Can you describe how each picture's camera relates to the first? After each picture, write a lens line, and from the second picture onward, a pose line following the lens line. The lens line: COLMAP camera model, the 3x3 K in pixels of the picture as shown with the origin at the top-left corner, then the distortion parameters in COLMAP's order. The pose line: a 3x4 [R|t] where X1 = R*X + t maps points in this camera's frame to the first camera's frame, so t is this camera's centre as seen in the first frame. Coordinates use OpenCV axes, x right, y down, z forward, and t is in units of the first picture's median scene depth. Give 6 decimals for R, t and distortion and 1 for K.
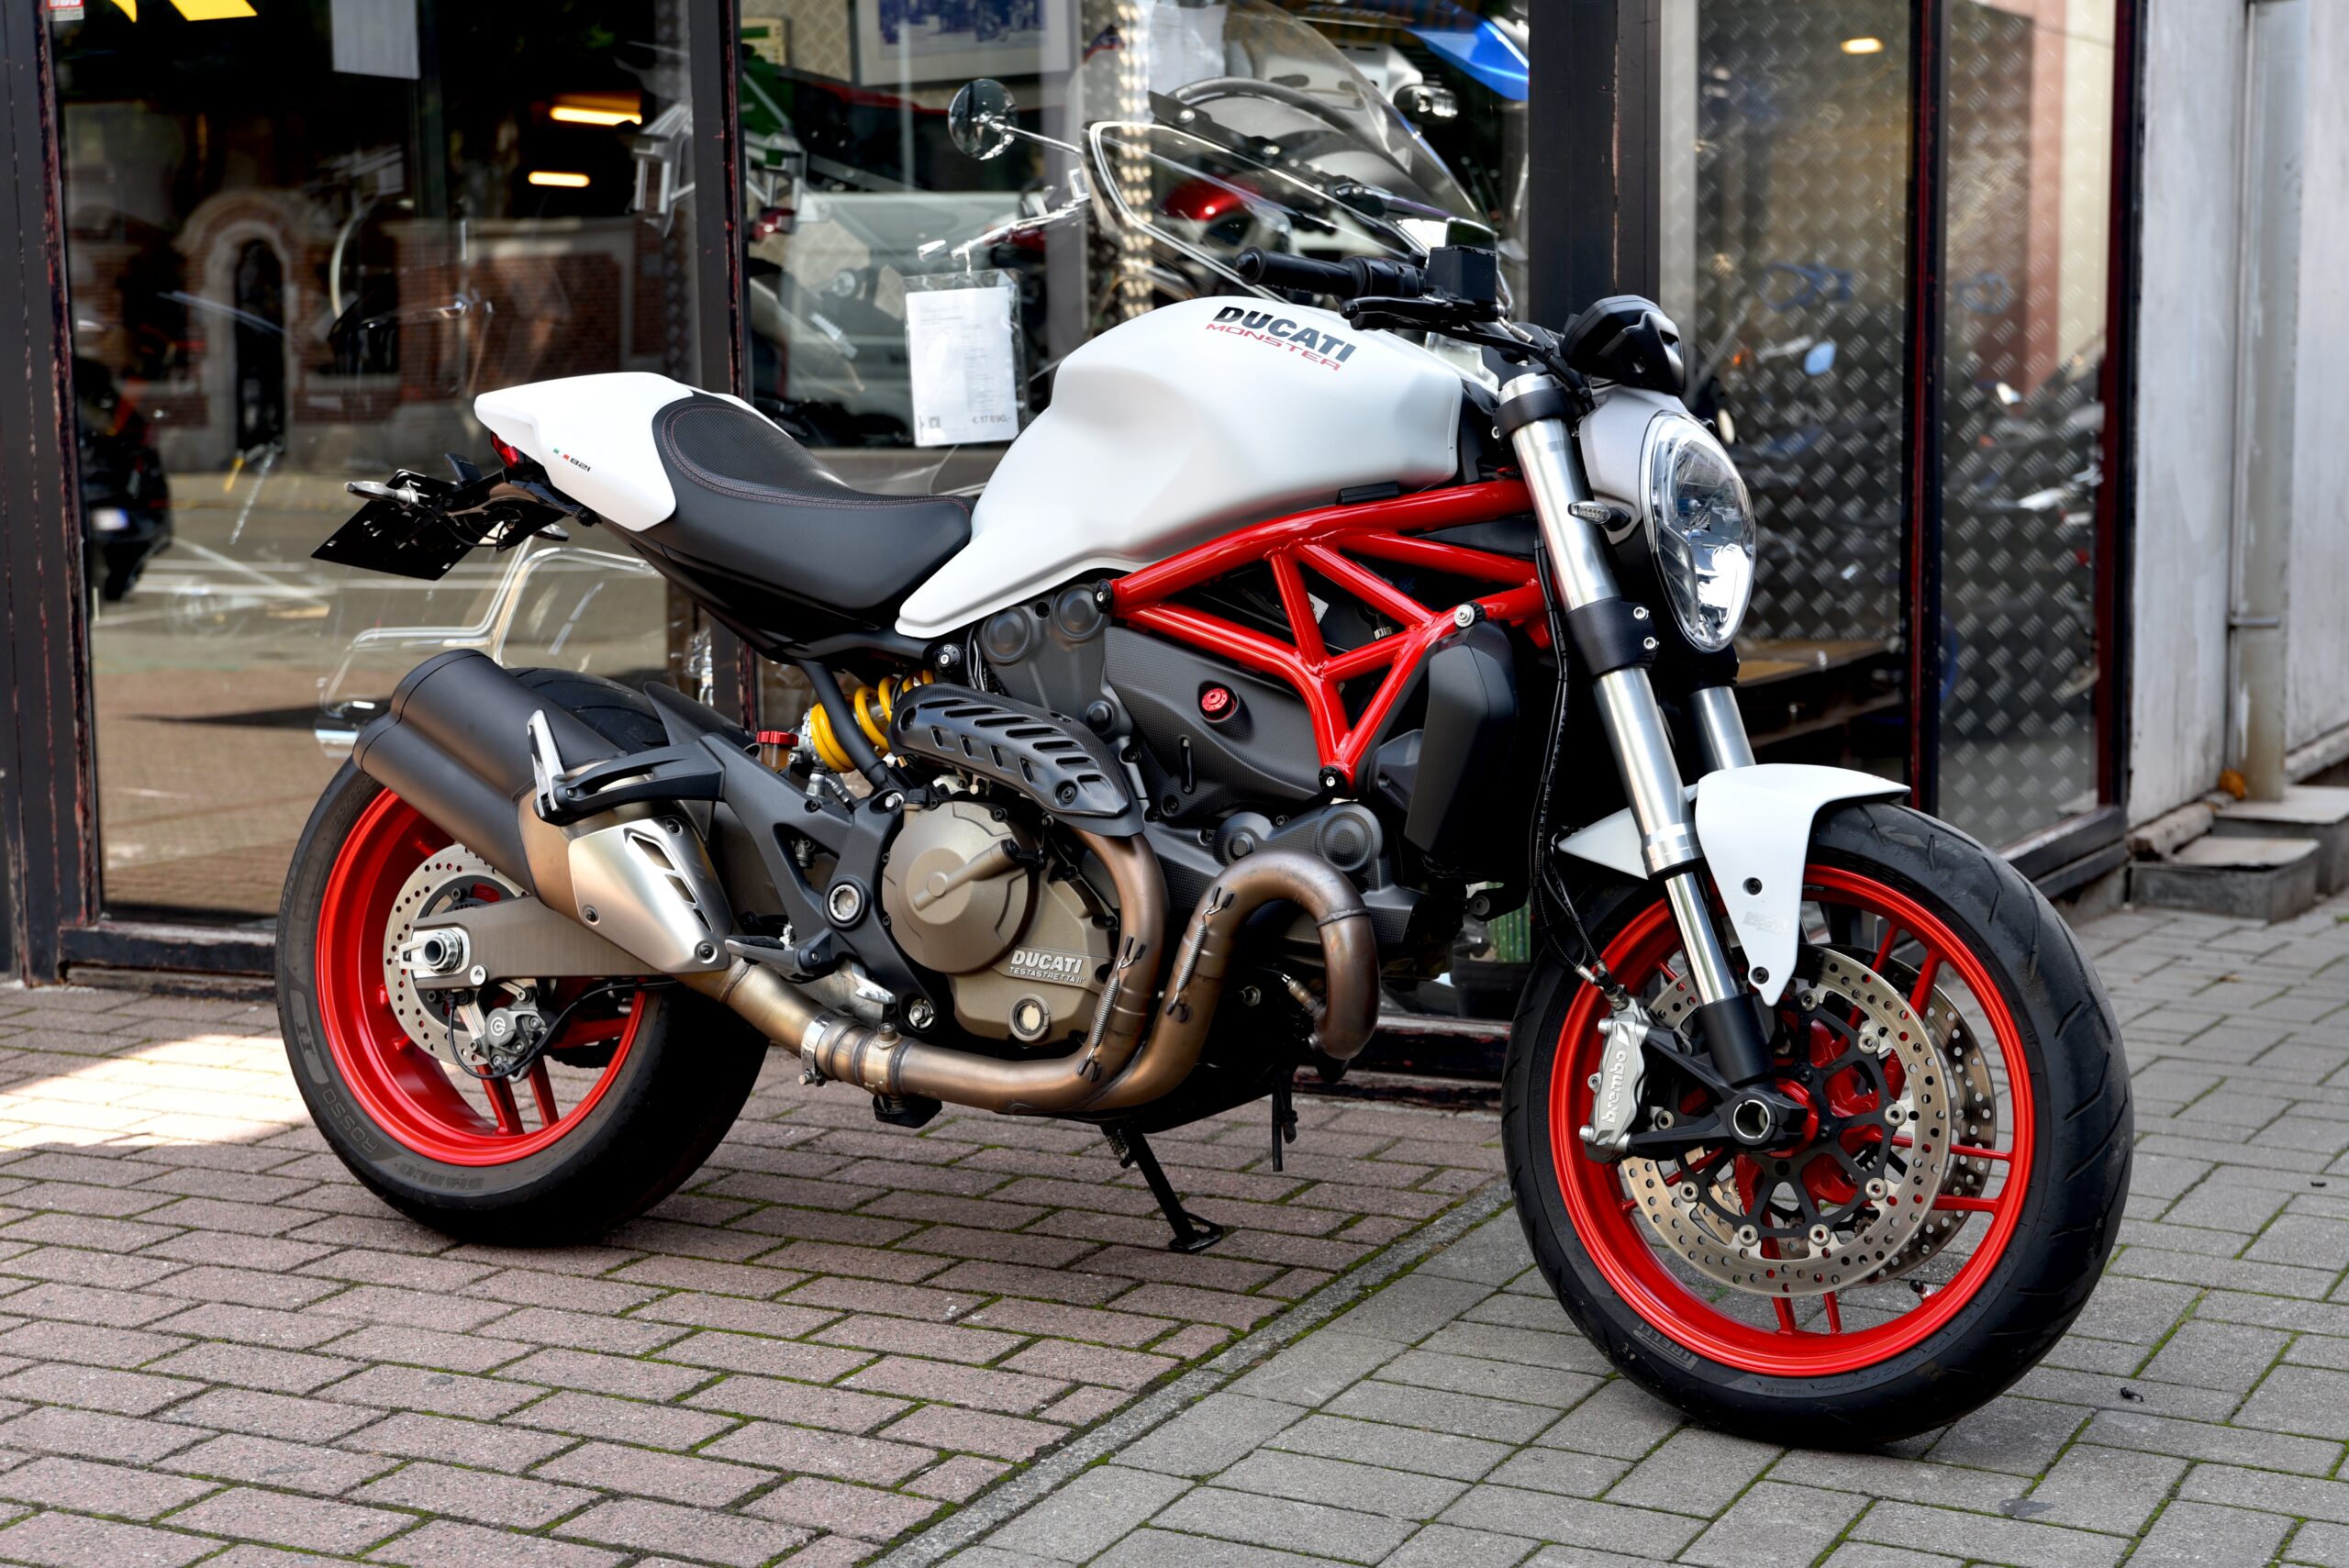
lens RADIAL K [[3662.8, 0, 1174.5], [0, 3662.8, 784.0], [0, 0, 1]] dist [0.090774, 0.125347]
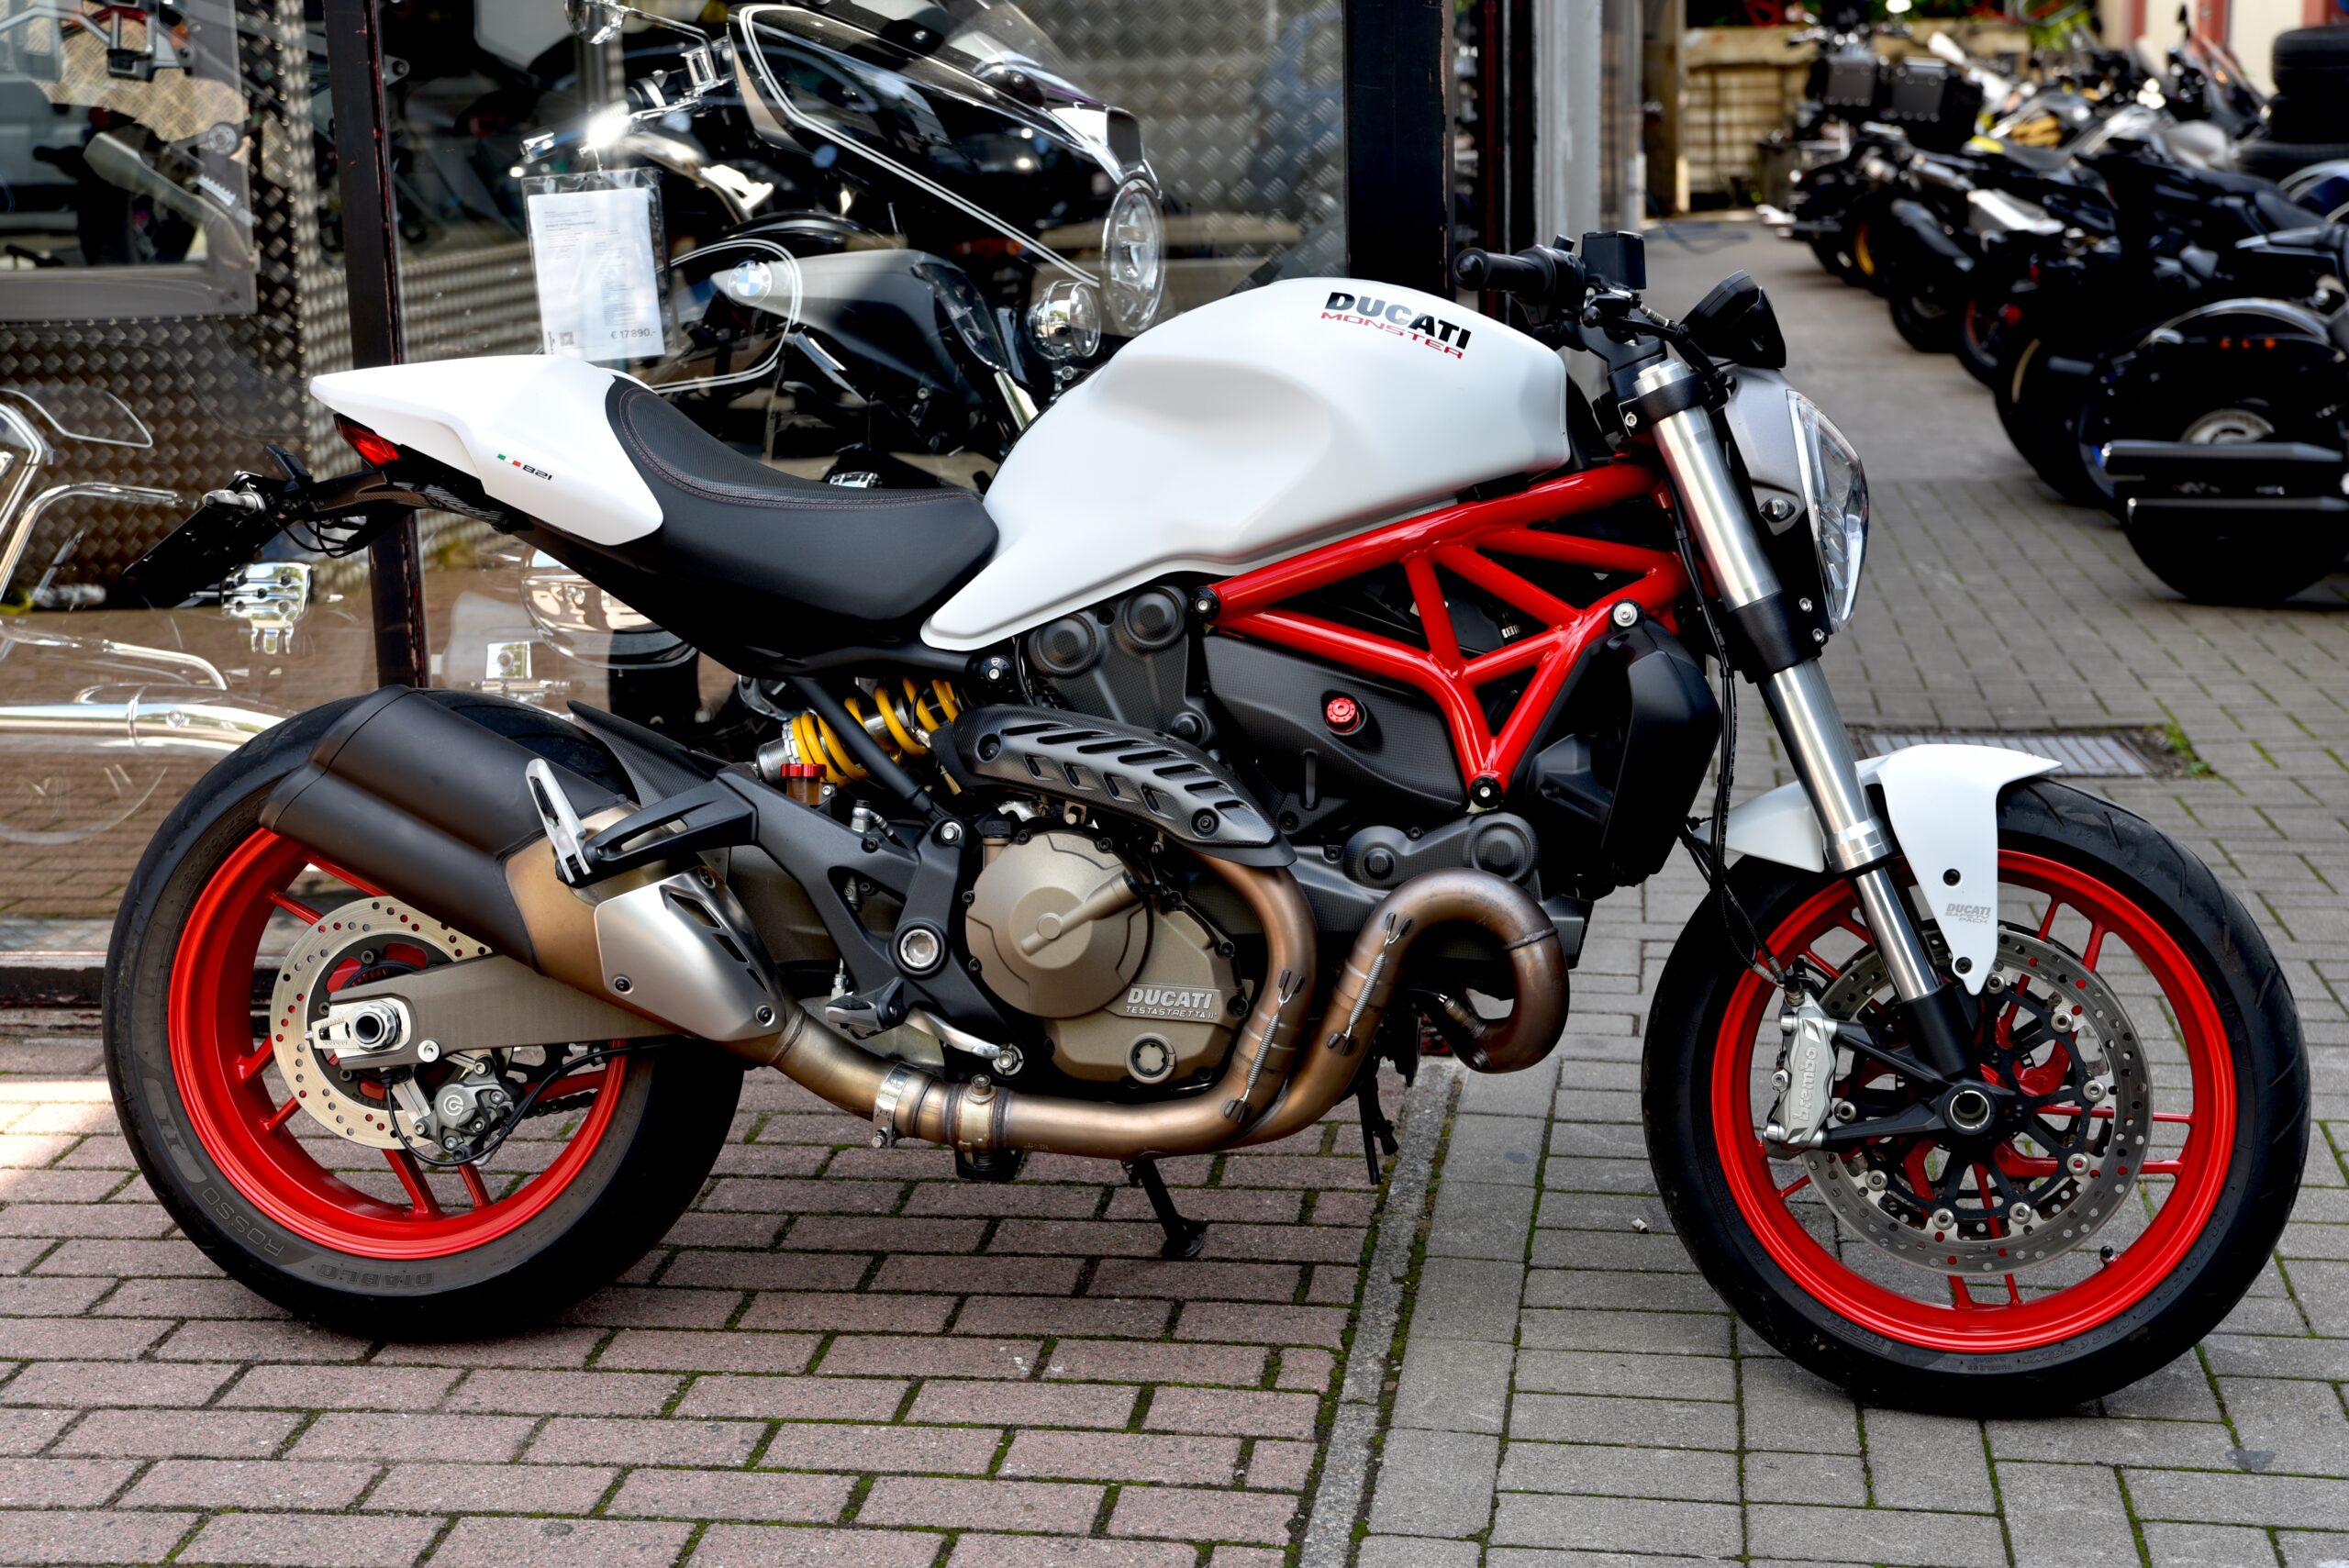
lens RADIAL K [[3662.8, 0, 1174.5], [0, 3662.8, 784.0], [0, 0, 1]] dist [0.090774, 0.125347]
pose [[0.938245, -0.078971, 0.336838, -0.348818], [0.051629, 0.994658, 0.089385, -0.090725], [-0.342097, -0.066474, 0.937310, 0.125679]]
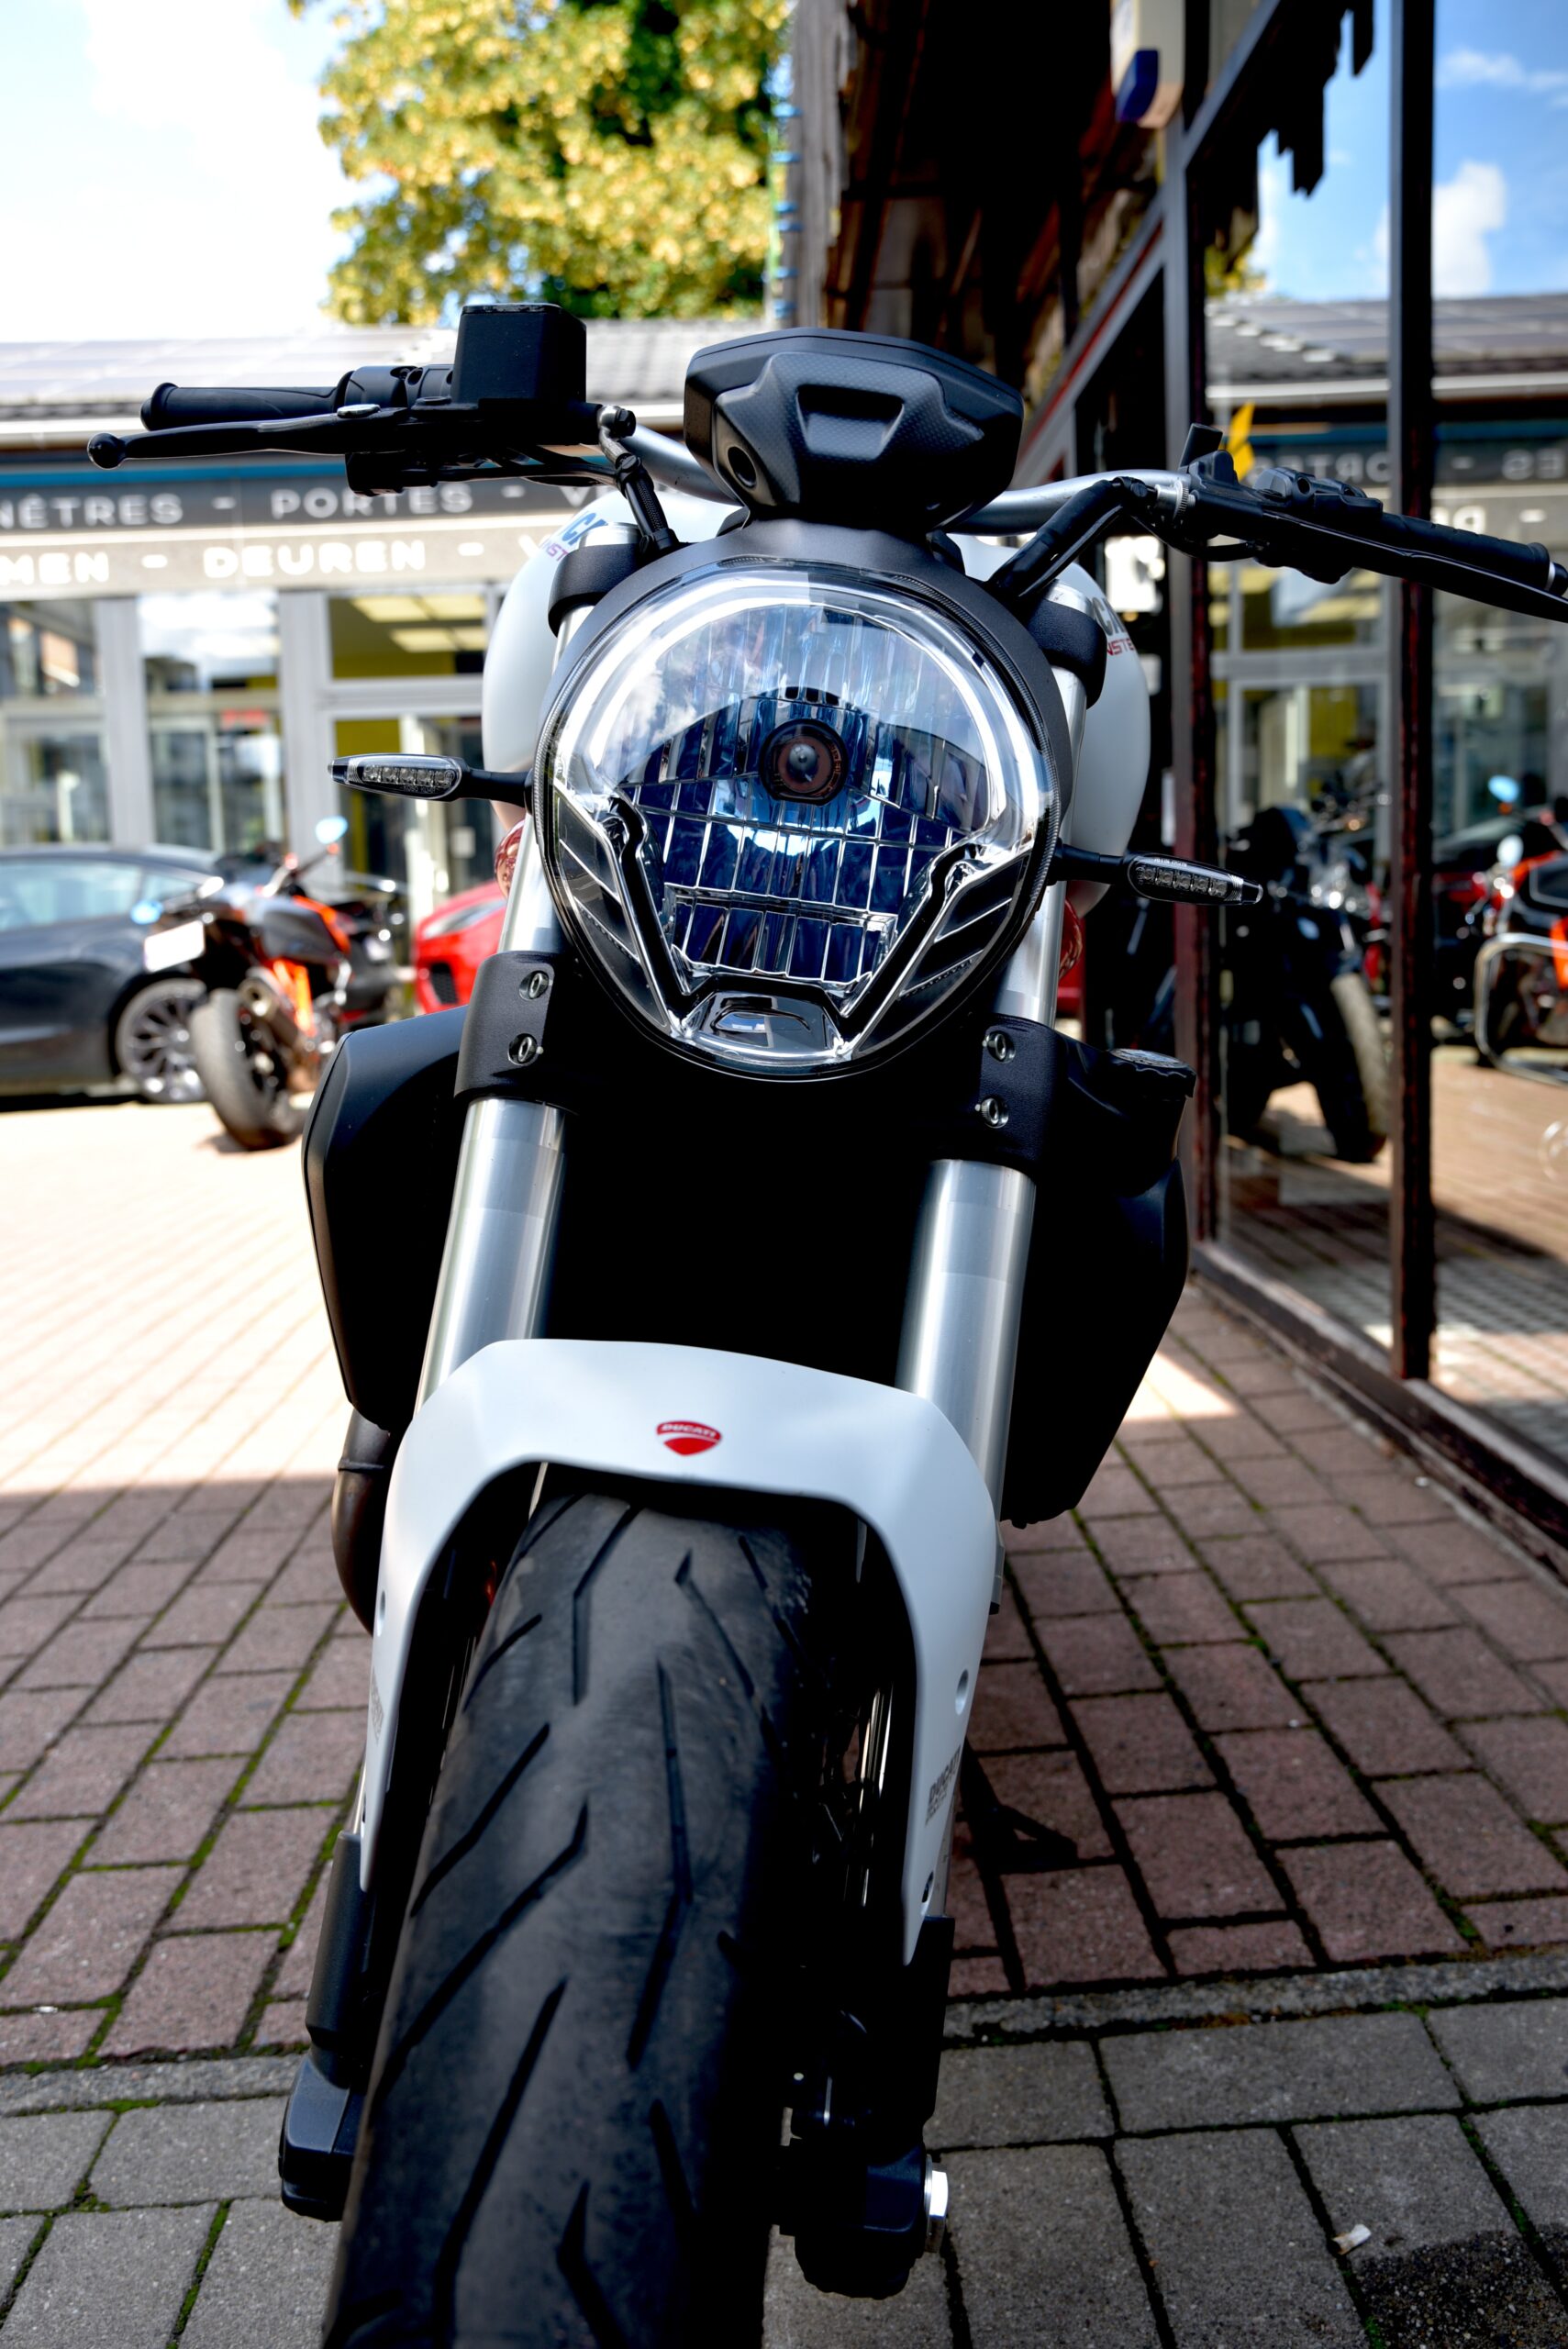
lens RADIAL K [[2015.7, 0, 784.0], [0, 2015.7, 1174.5], [0, 0, 1]] dist [-0.005541, -0.002634]
pose [[0.491978, 0.102975, -0.864496, 0.355657], [-0.074823, 0.994307, 0.075856, -0.042156], [0.867387, 0.027364, 0.496882, 0.850519]]
